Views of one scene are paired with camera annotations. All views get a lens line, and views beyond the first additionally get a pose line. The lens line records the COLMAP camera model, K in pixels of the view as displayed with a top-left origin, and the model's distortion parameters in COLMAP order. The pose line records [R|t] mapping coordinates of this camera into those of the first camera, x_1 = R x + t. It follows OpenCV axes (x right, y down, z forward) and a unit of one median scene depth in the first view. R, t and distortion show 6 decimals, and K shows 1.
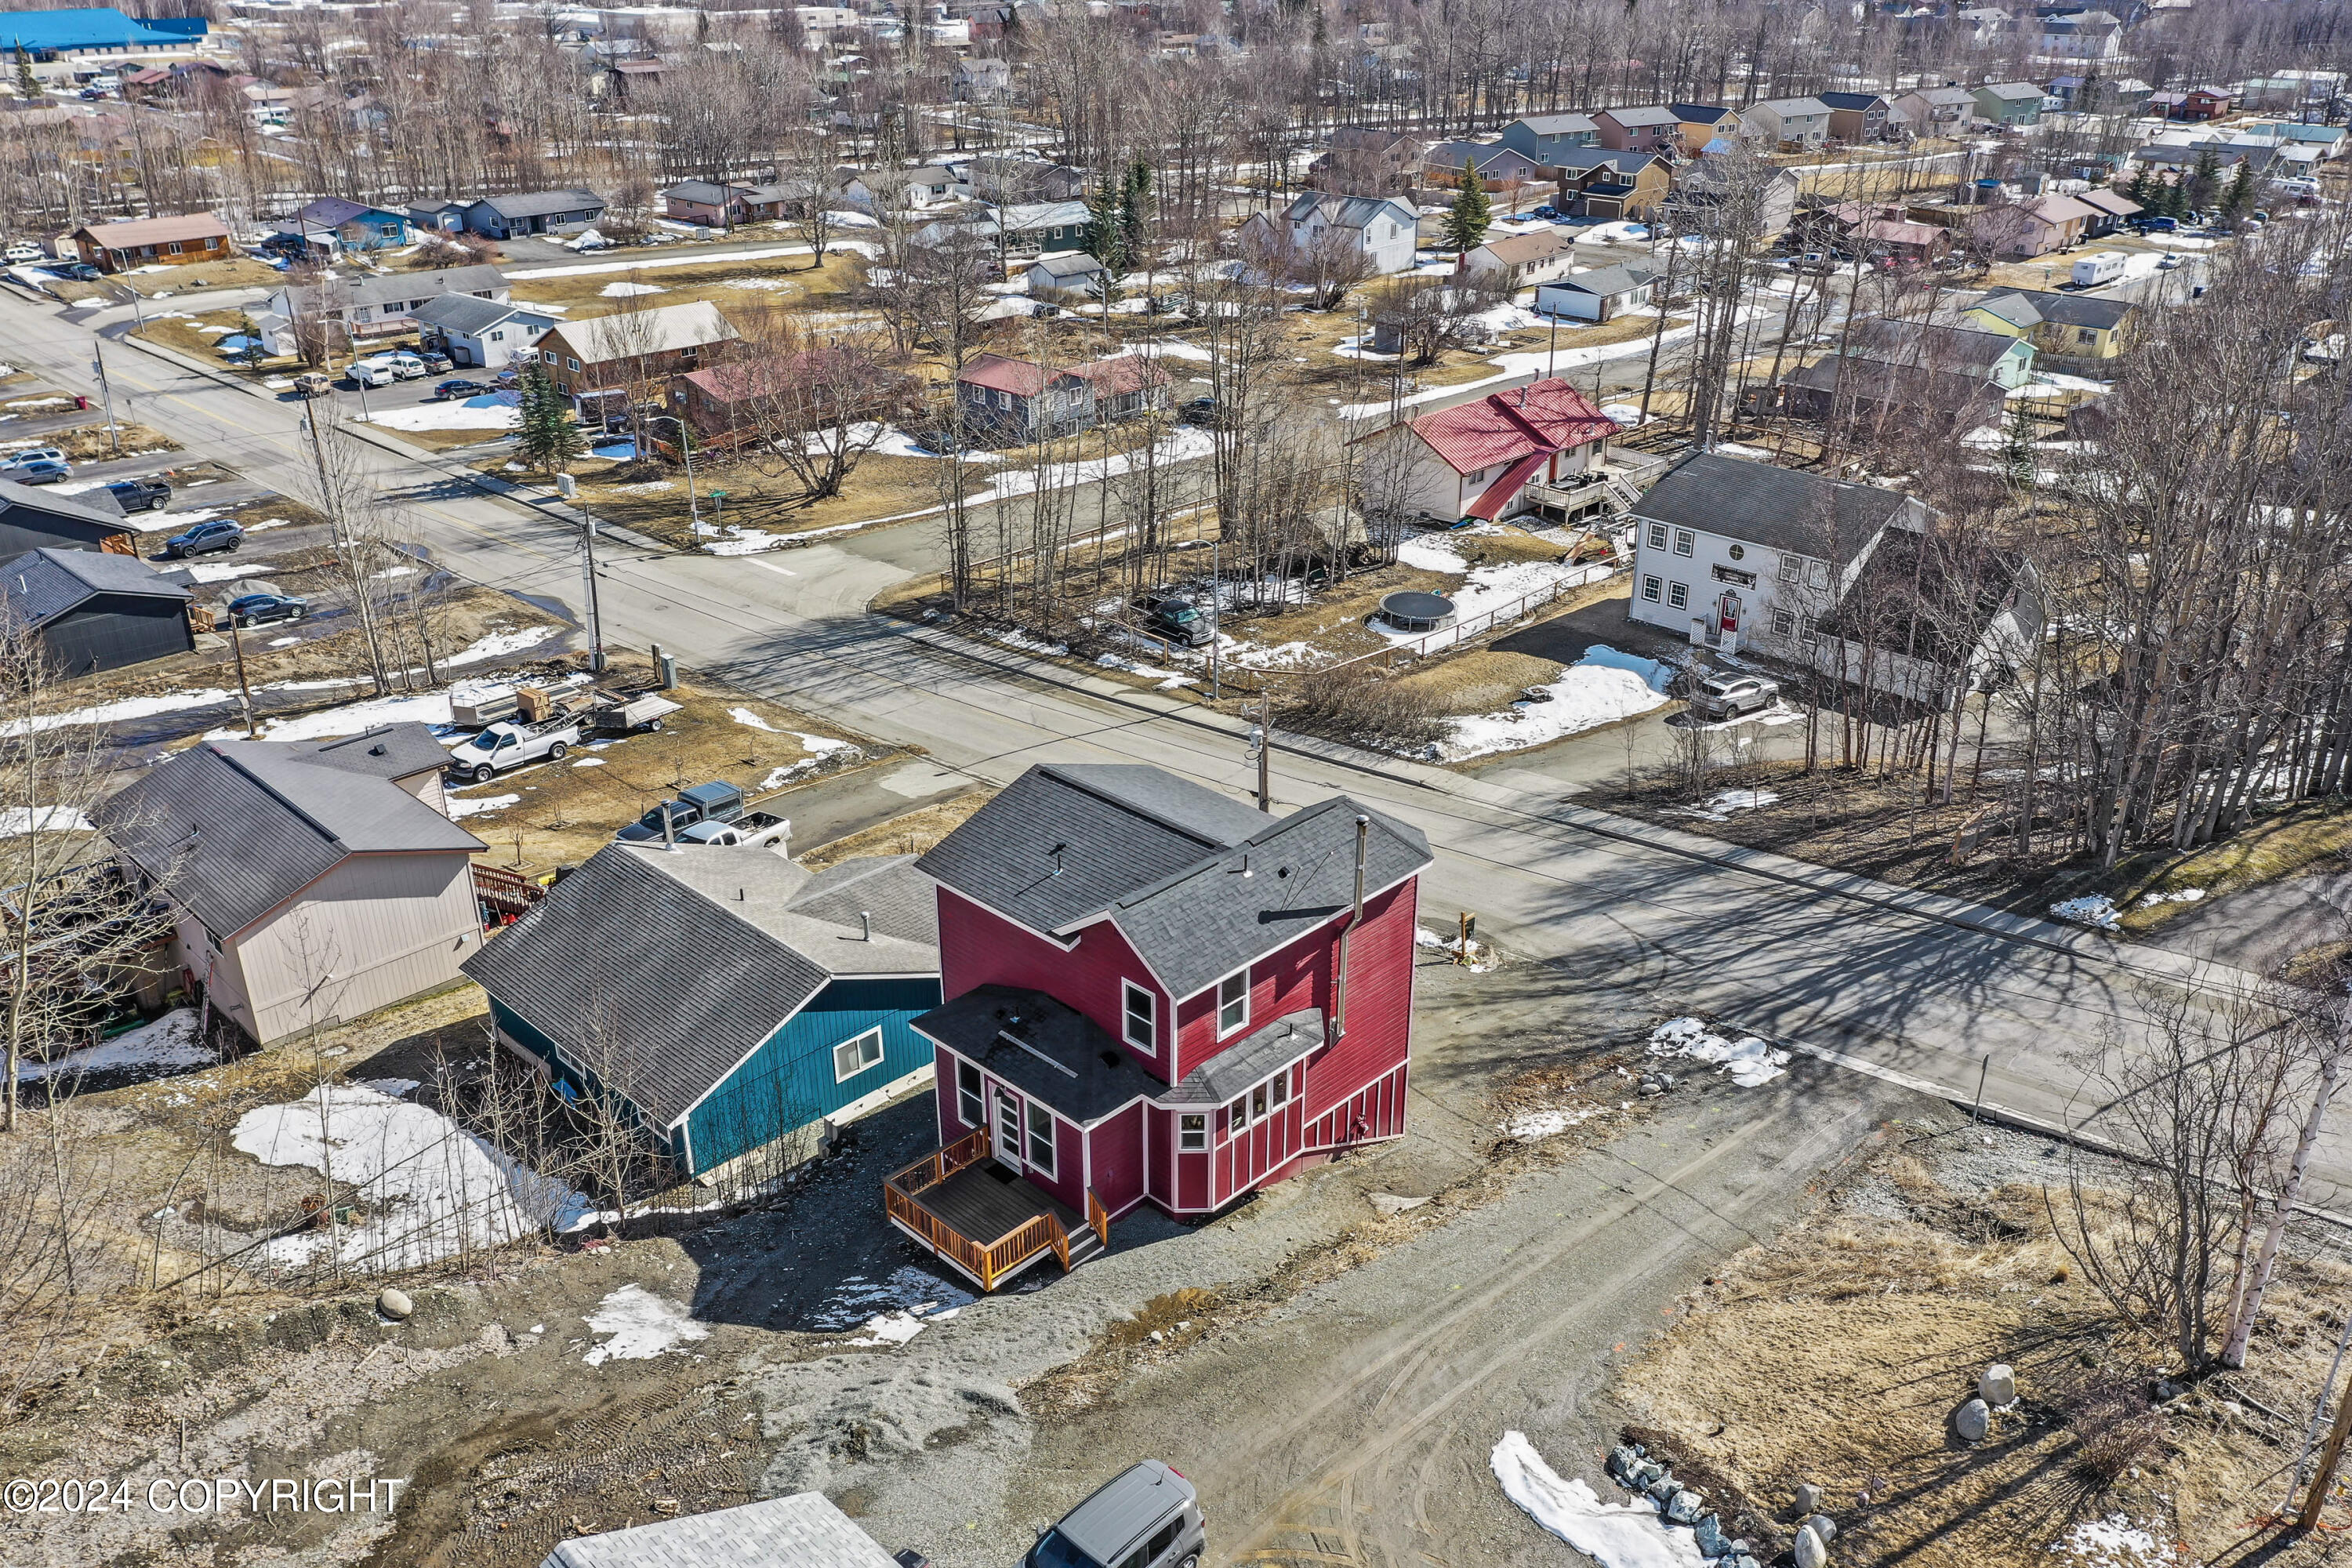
lens RADIAL K [[1884.2, 0, 1196.7], [0, 1884.2, 731.4], [0, 0, 1]] dist [0.005774, -0.008457]
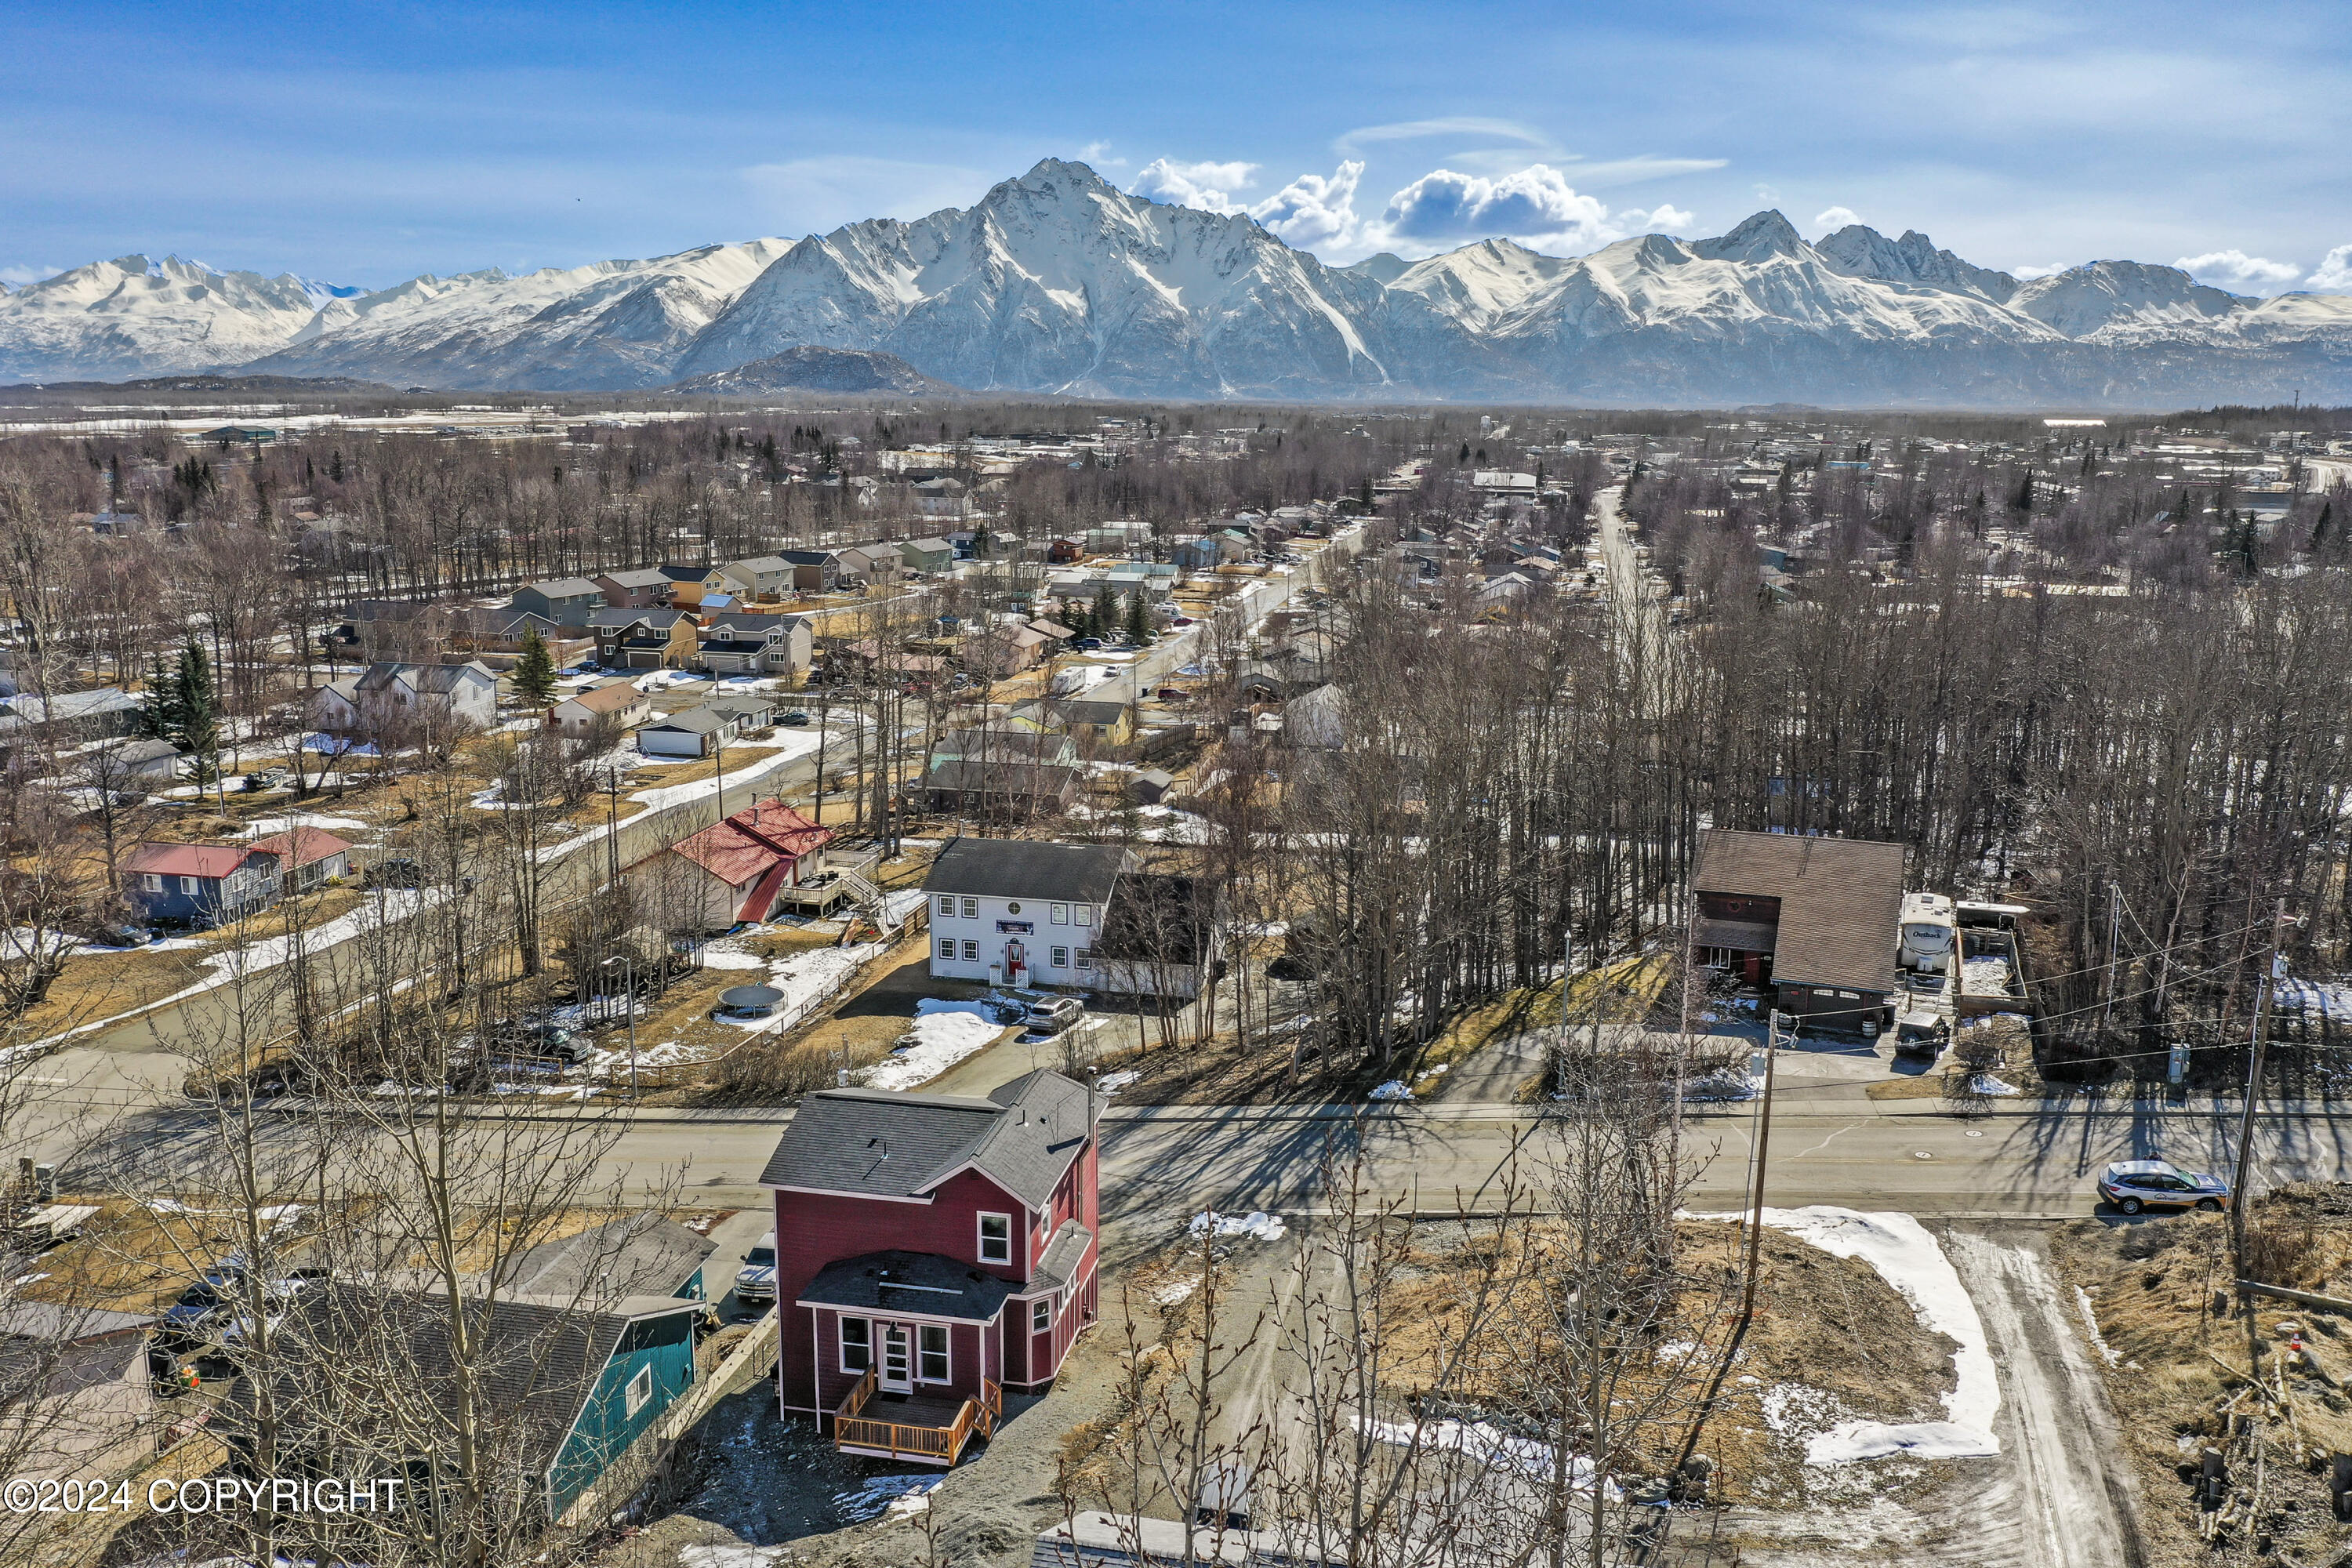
lens RADIAL K [[1884.2, 0, 1181.3], [0, 1884.2, 807.1], [0, 0, 1]] dist [0.005774, -0.008457]
pose [[0.837486, -0.105887, 0.536101, -0.276912], [0.205117, 0.970226, -0.128797, 0.023860], [-0.506502, 0.217829, 0.834270, -0.120201]]
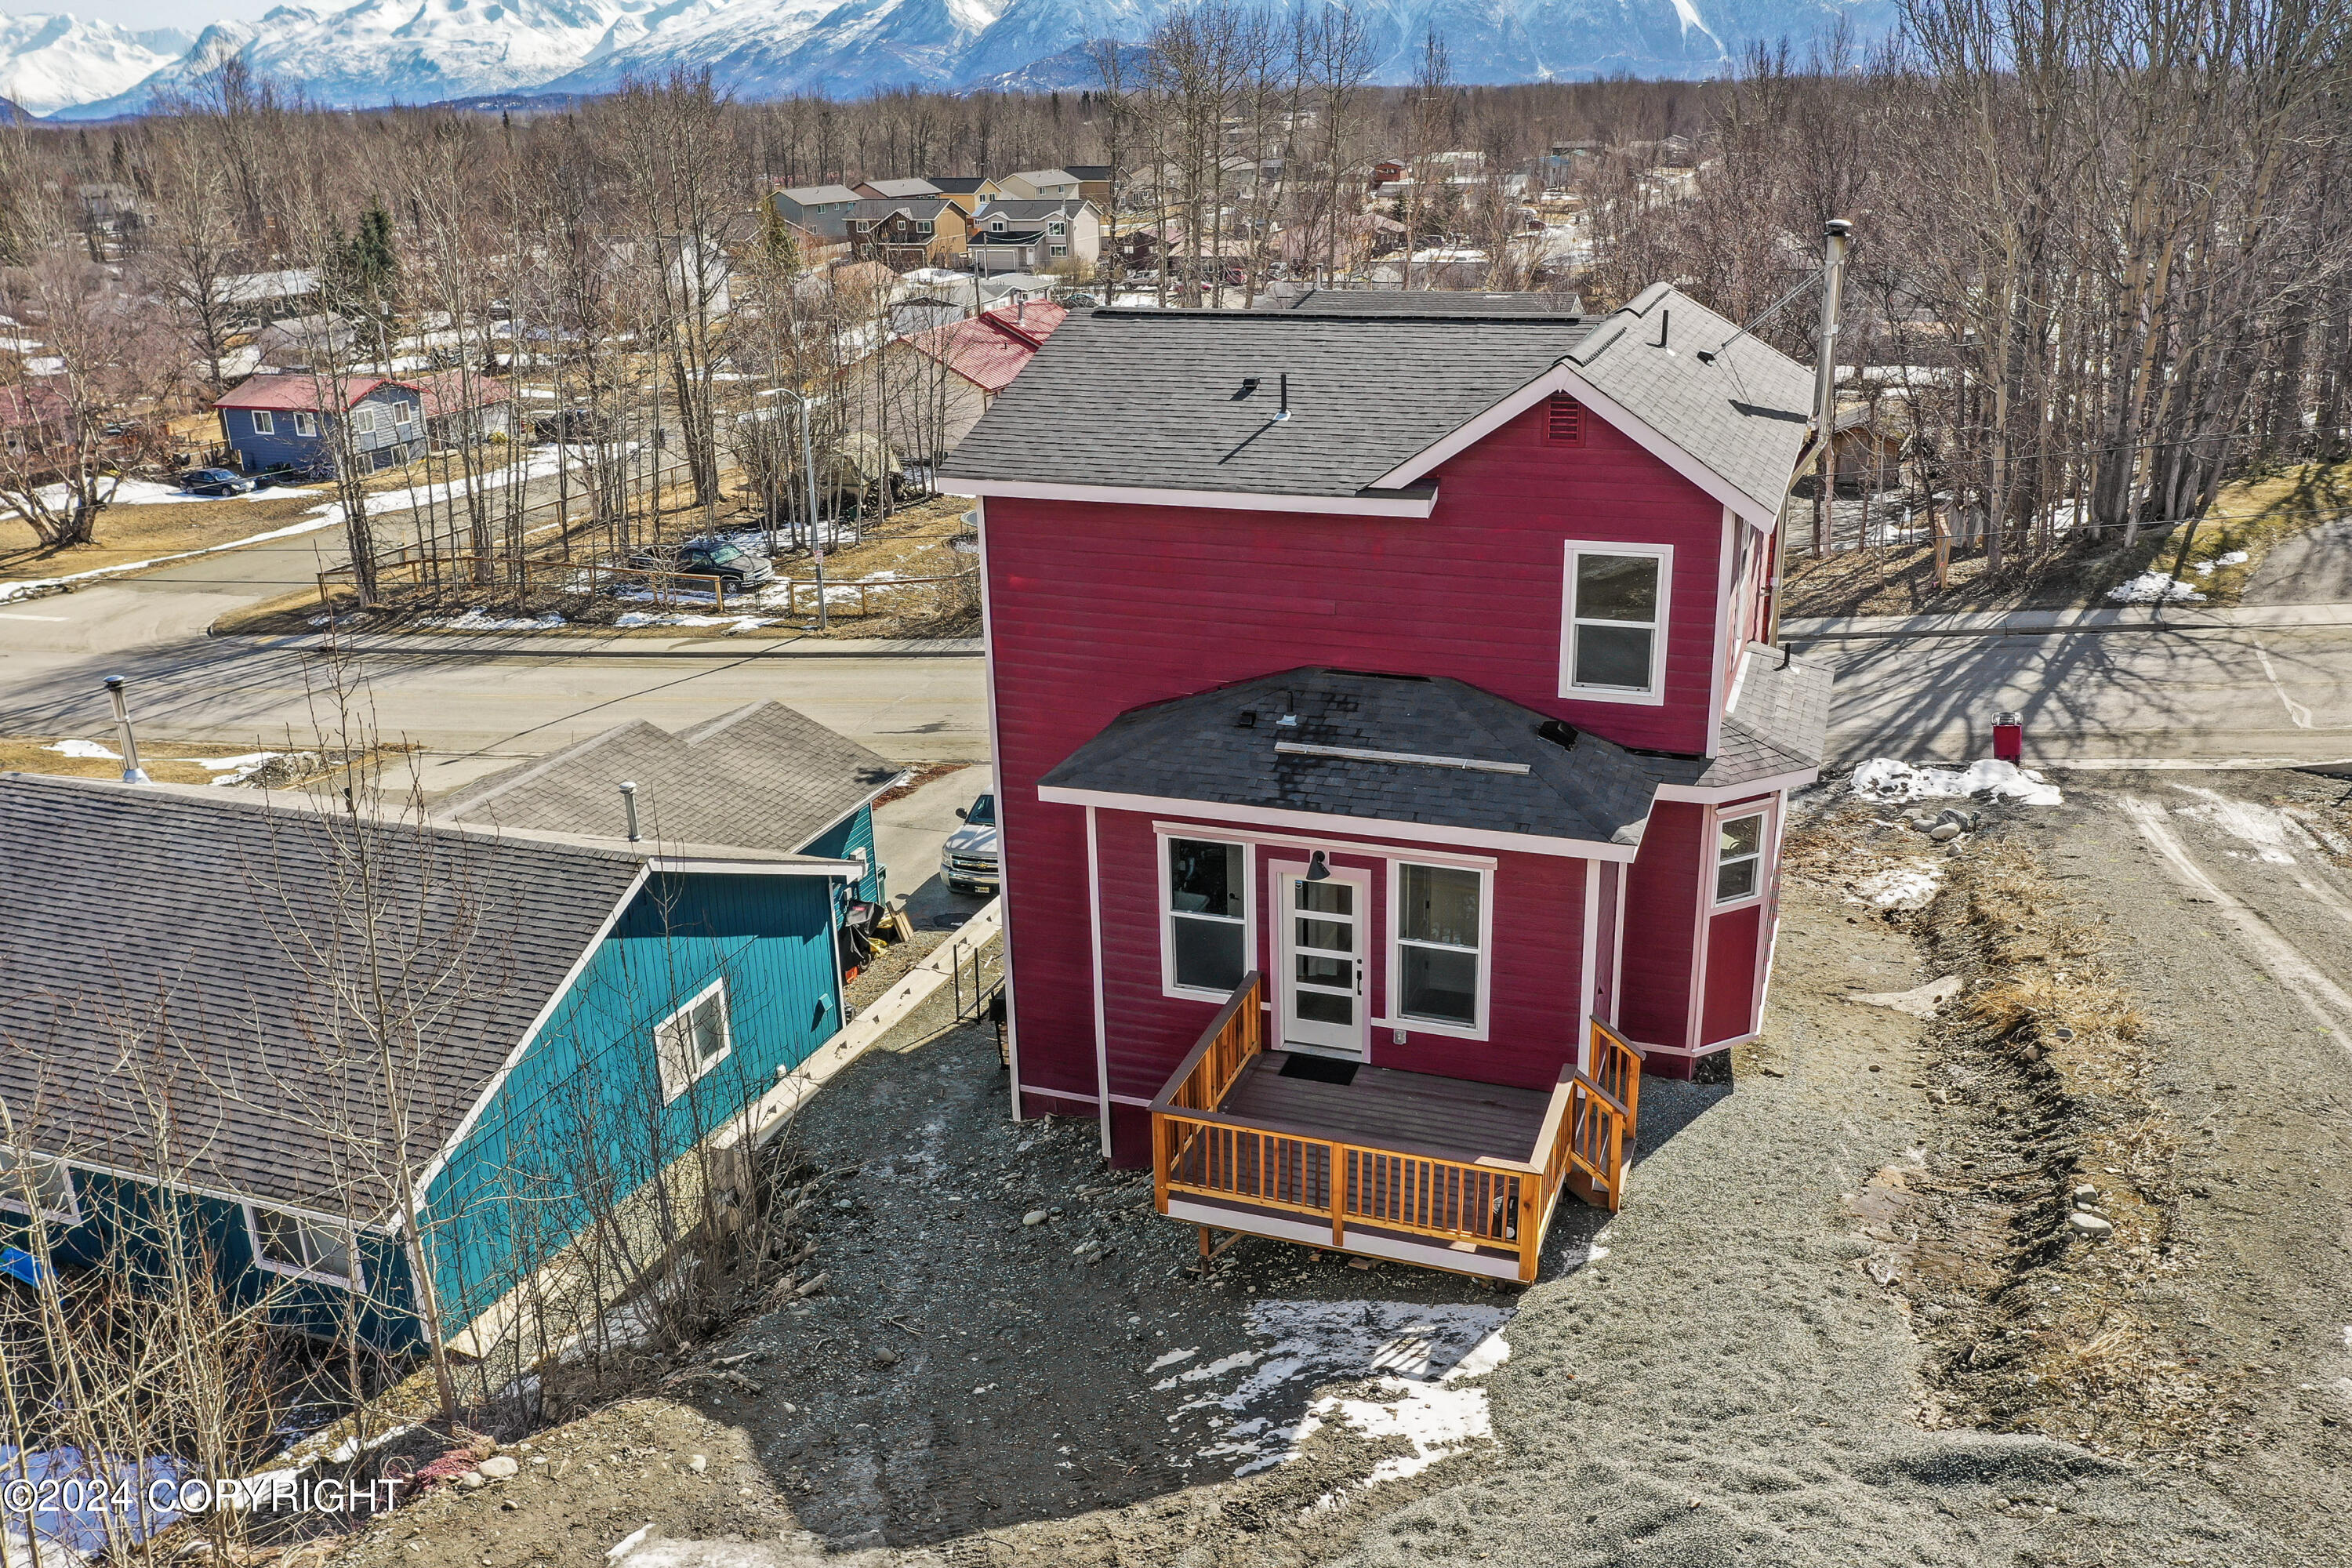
lens RADIAL K [[1884.2, 0, 1162.6], [0, 1884.2, 805.0], [0, 0, 1]] dist [0.005774, -0.008457]
pose [[0.912821, -0.161037, 0.375266, -0.139351], [0.184924, 0.982346, -0.028268, 0.084837], [-0.364089, 0.095199, 0.926486, 0.282260]]
